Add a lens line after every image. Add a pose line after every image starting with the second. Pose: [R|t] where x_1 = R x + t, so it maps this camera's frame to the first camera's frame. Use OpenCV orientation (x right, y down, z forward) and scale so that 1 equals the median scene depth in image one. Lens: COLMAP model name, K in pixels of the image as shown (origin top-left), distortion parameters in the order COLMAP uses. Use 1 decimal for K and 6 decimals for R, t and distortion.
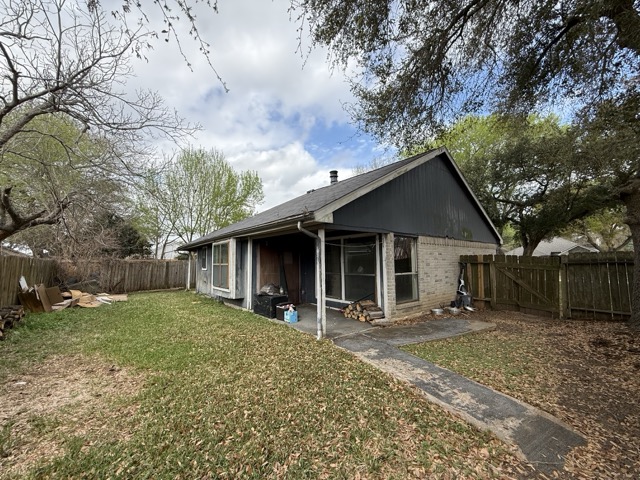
lens RADIAL K [[256.1, 0, 317.1], [0, 256.1, 241.3], [0, 0, 1]] dist [0.004210, -0.000876]
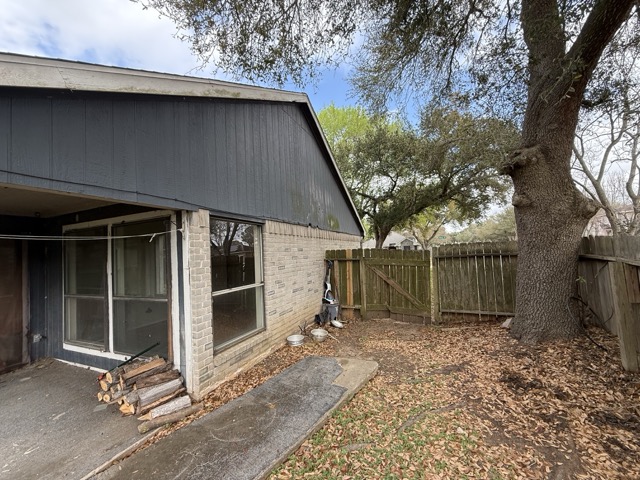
lens RADIAL K [[256.1, 0, 319.3], [0, 256.1, 241.8], [0, 0, 1]] dist [0.004210, -0.000876]
pose [[0.884118, -0.012910, 0.467086, 0.213309], [0.001600, 0.999696, 0.024602, 0.012642], [-0.467261, -0.021004, 0.883870, 0.388901]]
